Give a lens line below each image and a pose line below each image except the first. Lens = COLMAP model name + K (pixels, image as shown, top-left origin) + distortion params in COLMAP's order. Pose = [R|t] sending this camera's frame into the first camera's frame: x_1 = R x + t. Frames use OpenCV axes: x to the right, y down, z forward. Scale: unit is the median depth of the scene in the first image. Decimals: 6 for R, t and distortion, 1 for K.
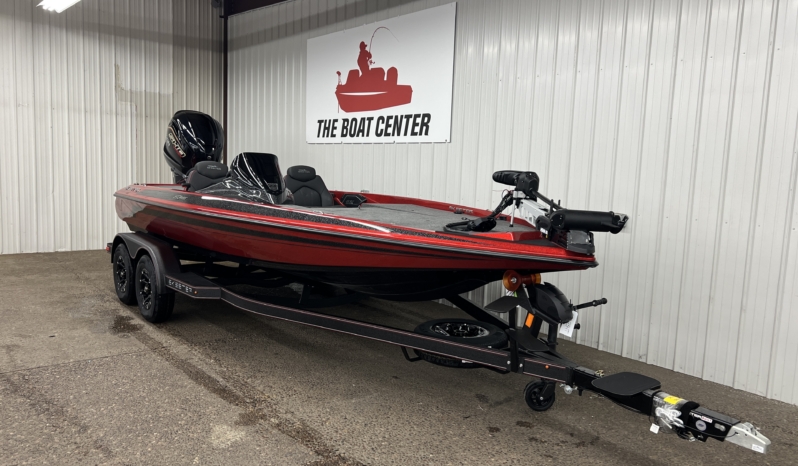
lens RADIAL K [[623.6, 0, 396.3], [0, 623.6, 244.8], [0, 0, 1]] dist [0.066175, -0.071402]
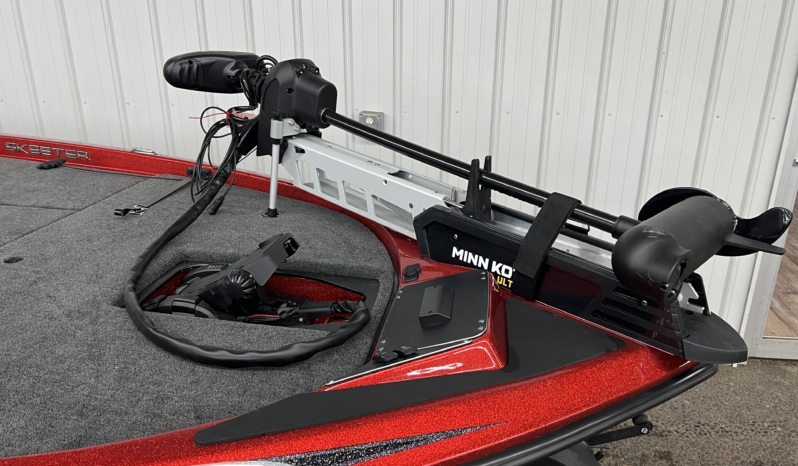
lens RADIAL K [[623.6, 0, 396.3], [0, 623.6, 244.8], [0, 0, 1]] dist [0.066175, -0.071402]
pose [[0.734199, -0.276385, 0.620132, 0.002179], [0.109282, 0.949588, 0.293835, -0.114802], [-0.670082, -0.147964, 0.727391, 0.682524]]
